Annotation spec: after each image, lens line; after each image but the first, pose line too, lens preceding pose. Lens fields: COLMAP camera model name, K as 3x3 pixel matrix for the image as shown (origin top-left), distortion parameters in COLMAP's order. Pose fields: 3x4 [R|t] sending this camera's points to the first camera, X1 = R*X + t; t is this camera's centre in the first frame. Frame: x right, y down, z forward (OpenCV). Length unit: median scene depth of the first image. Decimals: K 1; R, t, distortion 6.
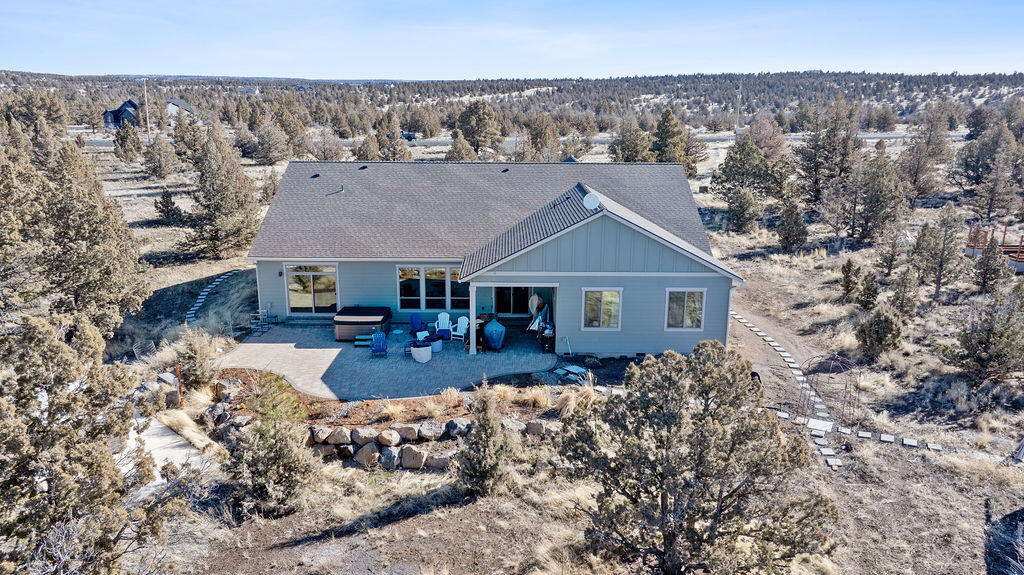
lens RADIAL K [[719.8, 0, 509.4], [0, 719.8, 287.3], [0, 0, 1]] dist [-0.023993, 0.015592]
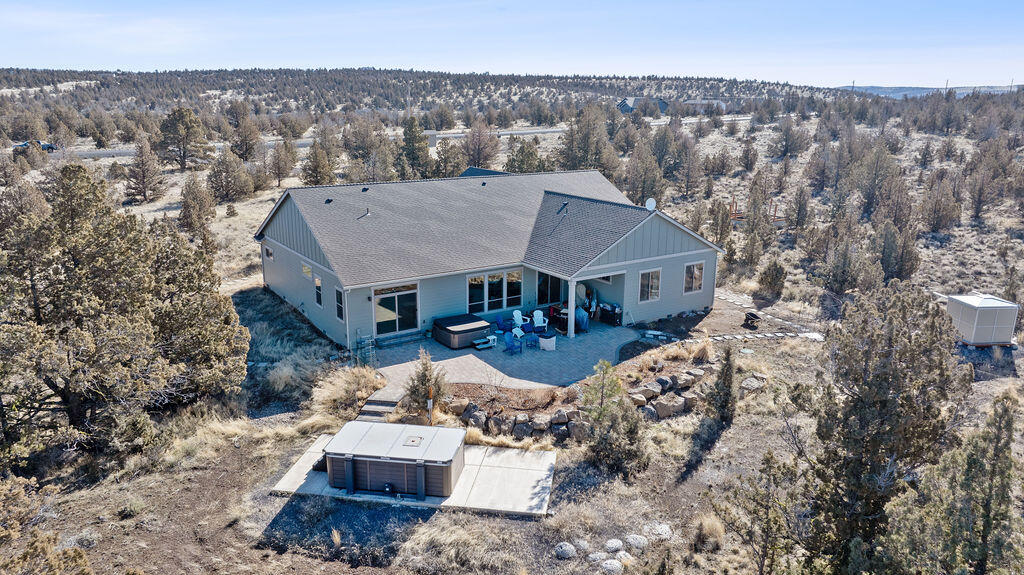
lens RADIAL K [[719.8, 0, 513.9], [0, 719.8, 286.9], [0, 0, 1]] dist [-0.023993, 0.015592]
pose [[0.829722, -0.138170, 0.540806, -0.695270], [0.134617, 0.989813, 0.046353, -0.054391], [-0.541702, 0.034341, 0.839869, 0.024927]]
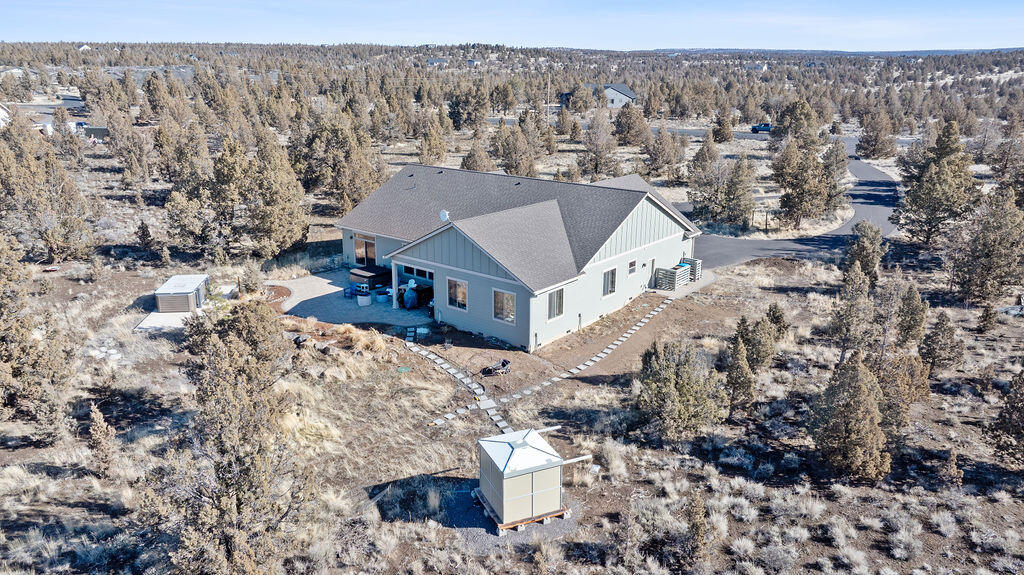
lens RADIAL K [[719.8, 0, 510.6], [0, 719.8, 288.1], [0, 0, 1]] dist [-0.023993, 0.015592]
pose [[0.766830, 0.180397, -0.615977, 0.916961], [-0.156914, 0.983260, 0.092619, -0.107611], [0.622374, 0.025632, 0.782300, -0.004524]]
